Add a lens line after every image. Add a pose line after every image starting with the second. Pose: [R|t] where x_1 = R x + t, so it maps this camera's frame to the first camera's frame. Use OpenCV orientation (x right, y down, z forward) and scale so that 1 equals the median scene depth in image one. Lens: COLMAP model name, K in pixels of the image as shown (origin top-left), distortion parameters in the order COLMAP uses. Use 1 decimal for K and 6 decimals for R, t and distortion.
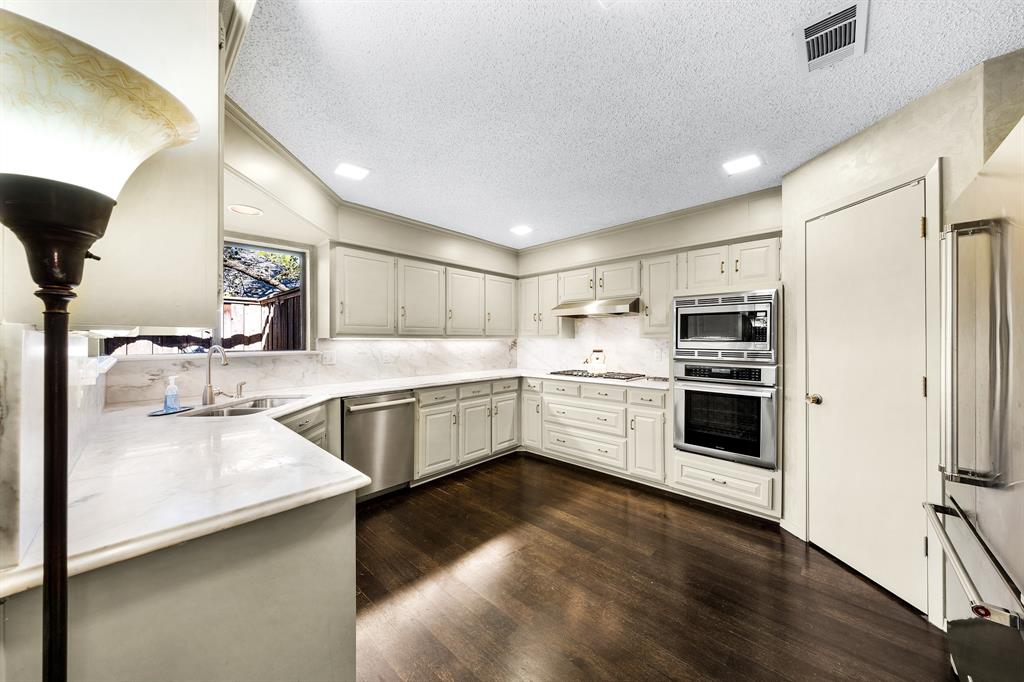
lens RADIAL K [[349.1, 0, 510.7], [0, 349.1, 341.9], [0, 0, 1]] dist [-0.002943, -0.000047]
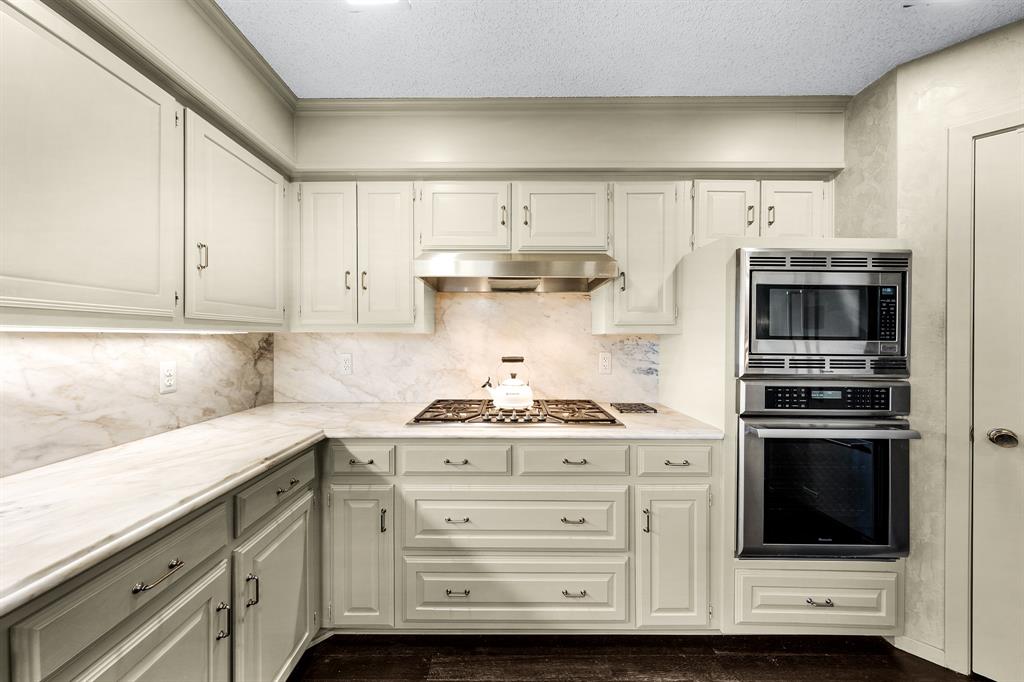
lens RADIAL K [[349.1, 0, 505.3], [0, 349.1, 339.7], [0, 0, 1]] dist [-0.002943, -0.000047]
pose [[0.731789, 0.000000, 0.681532, -0.096498], [0.001686, 0.999997, -0.001810, -0.000498], [-0.681530, 0.002474, 0.731786, 0.777208]]
